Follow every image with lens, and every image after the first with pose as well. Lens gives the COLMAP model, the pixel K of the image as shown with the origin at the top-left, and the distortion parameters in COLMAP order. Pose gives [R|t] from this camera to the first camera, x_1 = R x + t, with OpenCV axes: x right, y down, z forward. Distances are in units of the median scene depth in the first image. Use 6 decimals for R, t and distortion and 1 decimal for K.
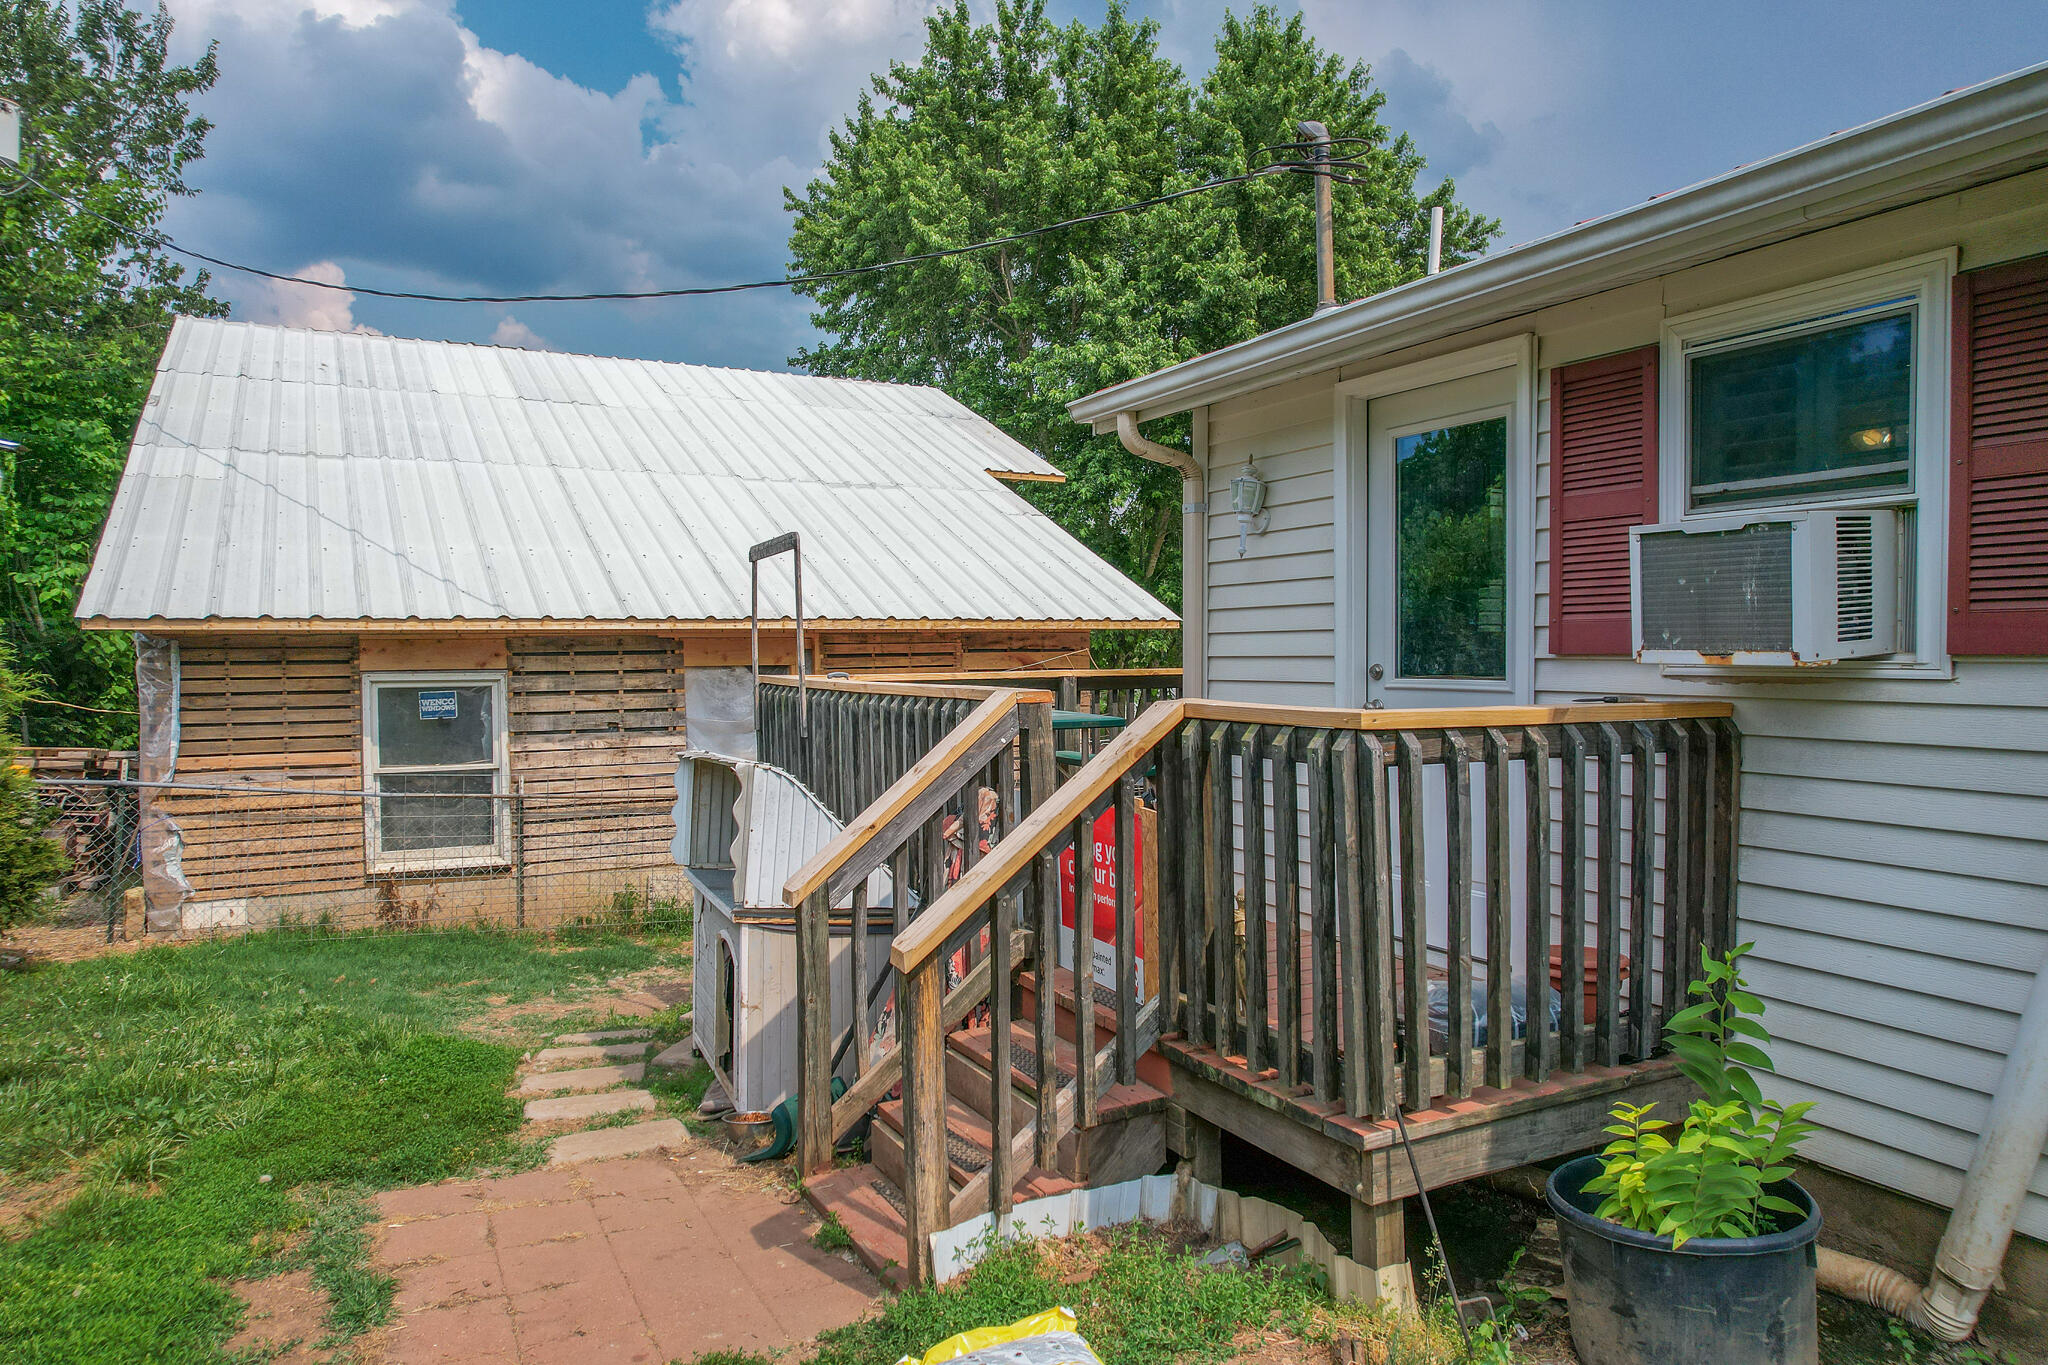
lens RADIAL K [[1307.6, 0, 1031.6], [0, 1307.6, 682.2], [0, 0, 1]] dist [-0.063955, 0.047176]
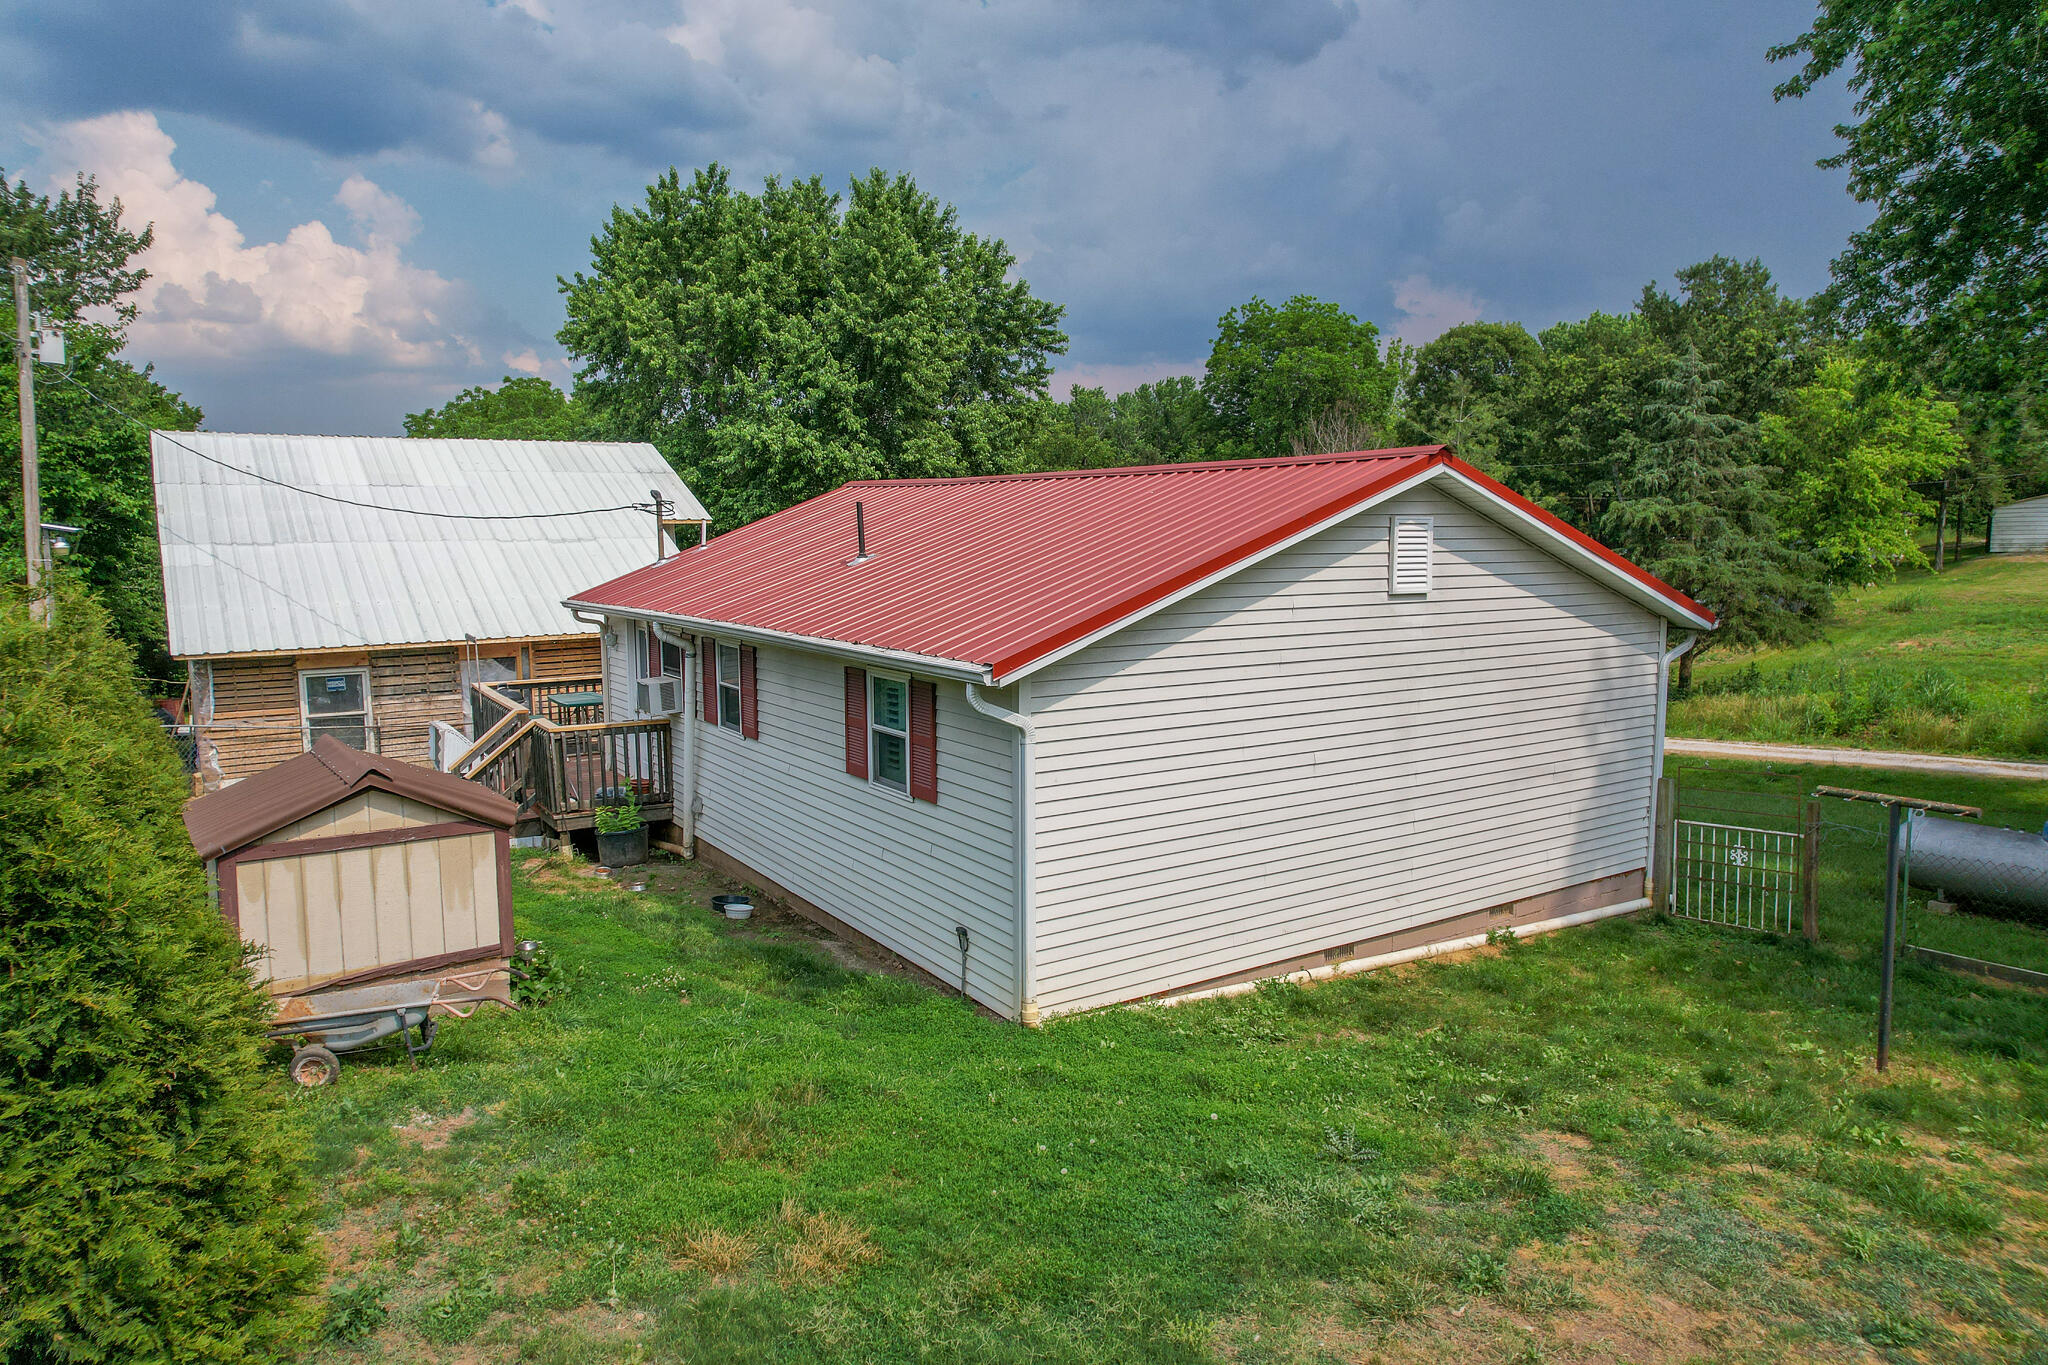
lens RADIAL K [[1307.6, 0, 1031.6], [0, 1307.6, 682.2], [0, 0, 1]] dist [-0.063955, 0.047176]
pose [[0.996478, -0.011489, 0.083066, 0.484694], [0.003801, 0.995741, 0.092121, -0.171265], [-0.083770, -0.091481, 0.992277, -1.150489]]
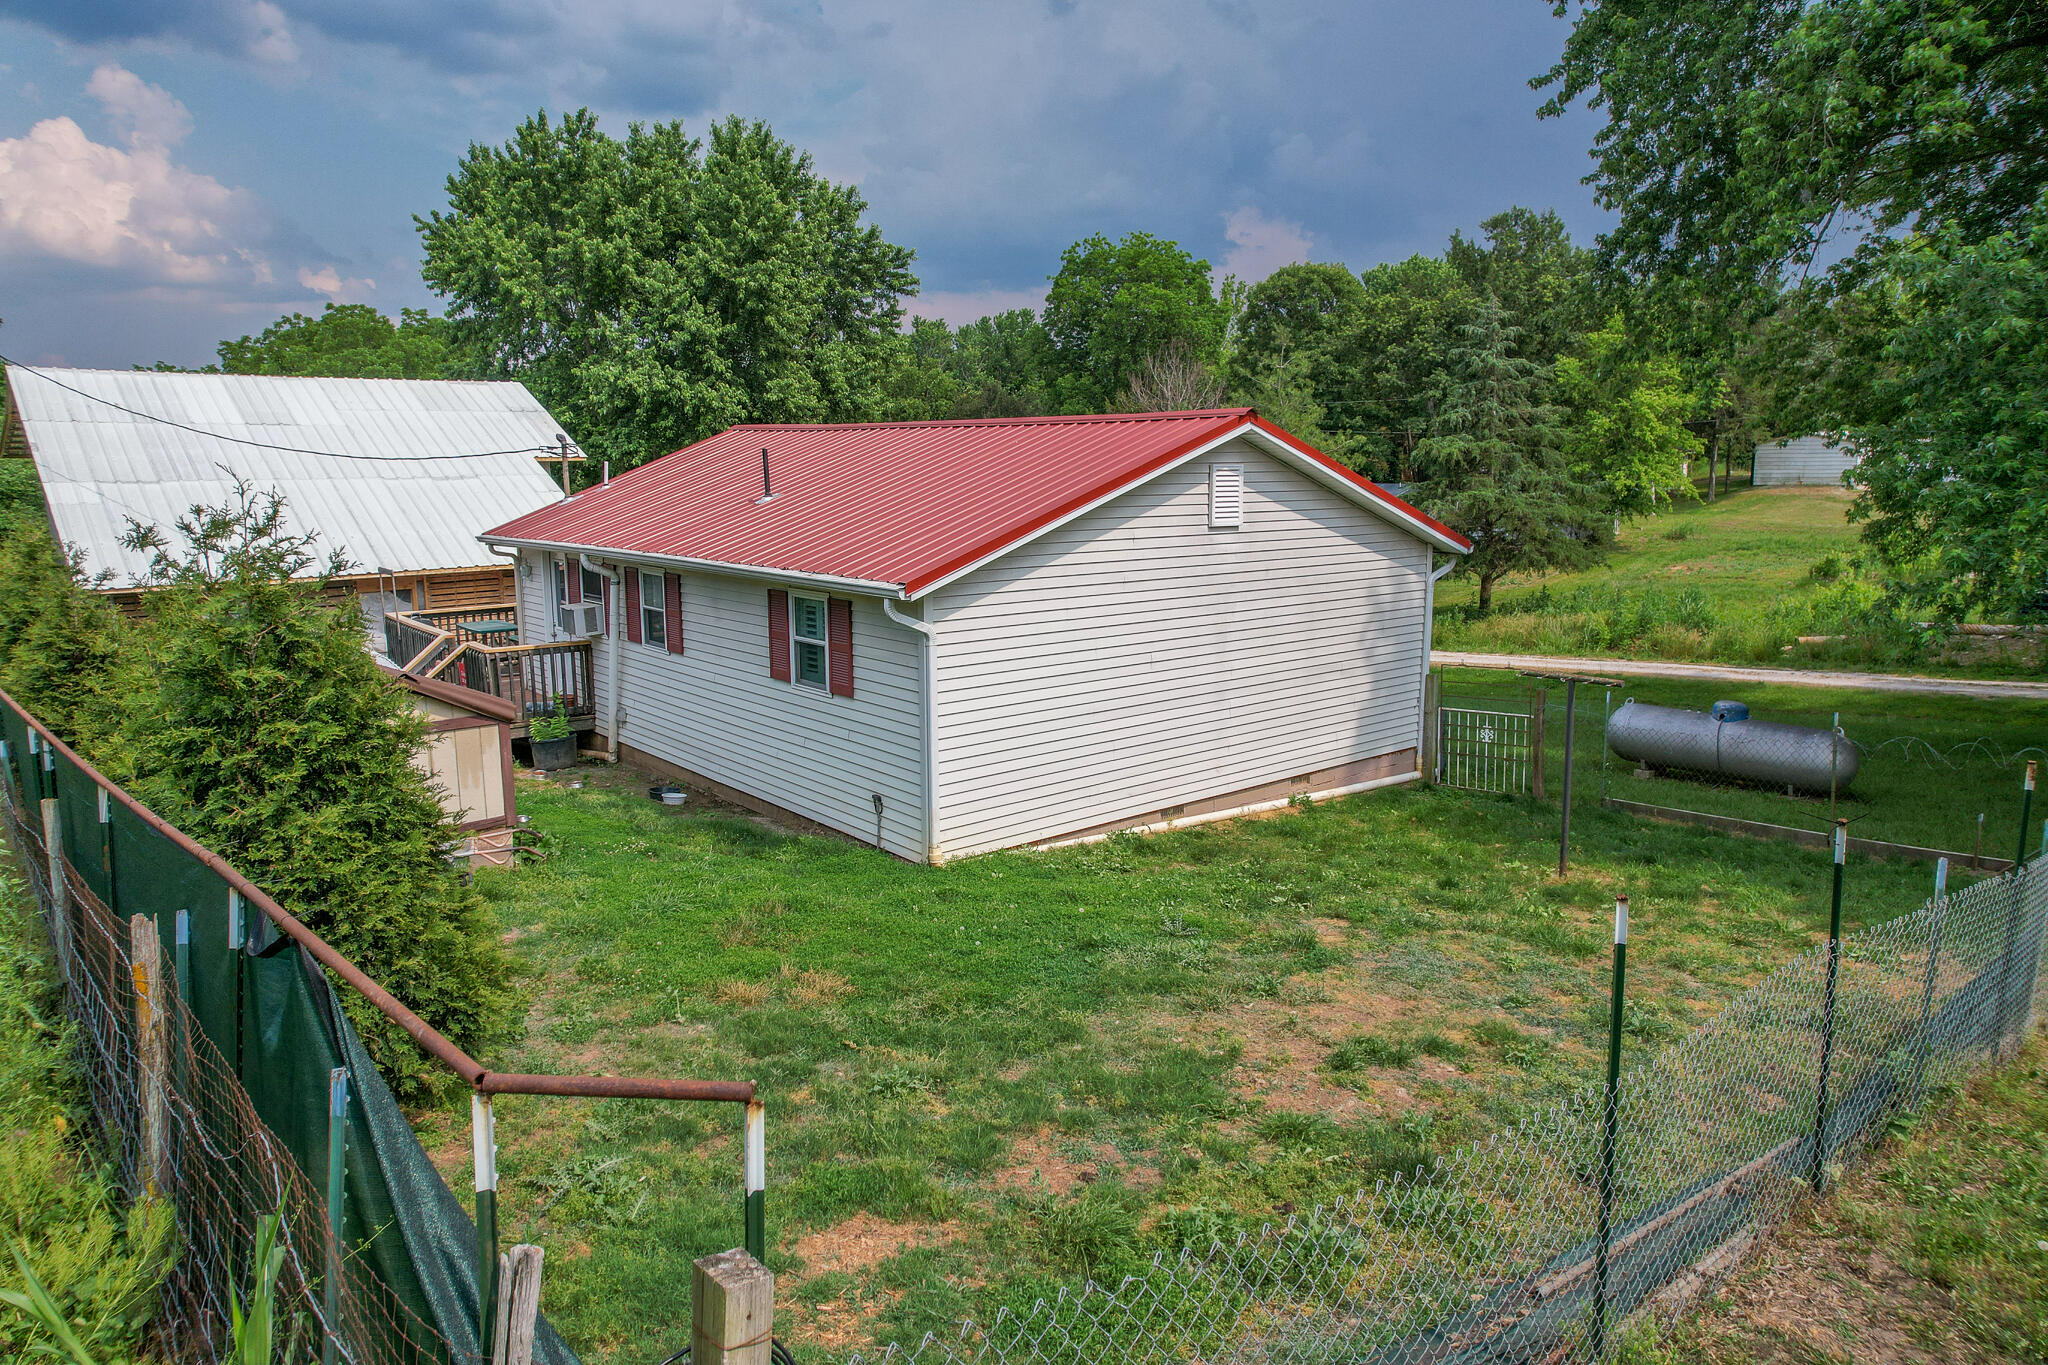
lens RADIAL K [[1307.6, 0, 1031.6], [0, 1307.6, 682.2], [0, 0, 1]] dist [-0.063955, 0.047176]
pose [[0.978937, -0.034289, 0.201262, 0.414284], [0.004864, 0.989433, 0.144909, -0.180411], [-0.204104, -0.140878, 0.968760, -1.386671]]
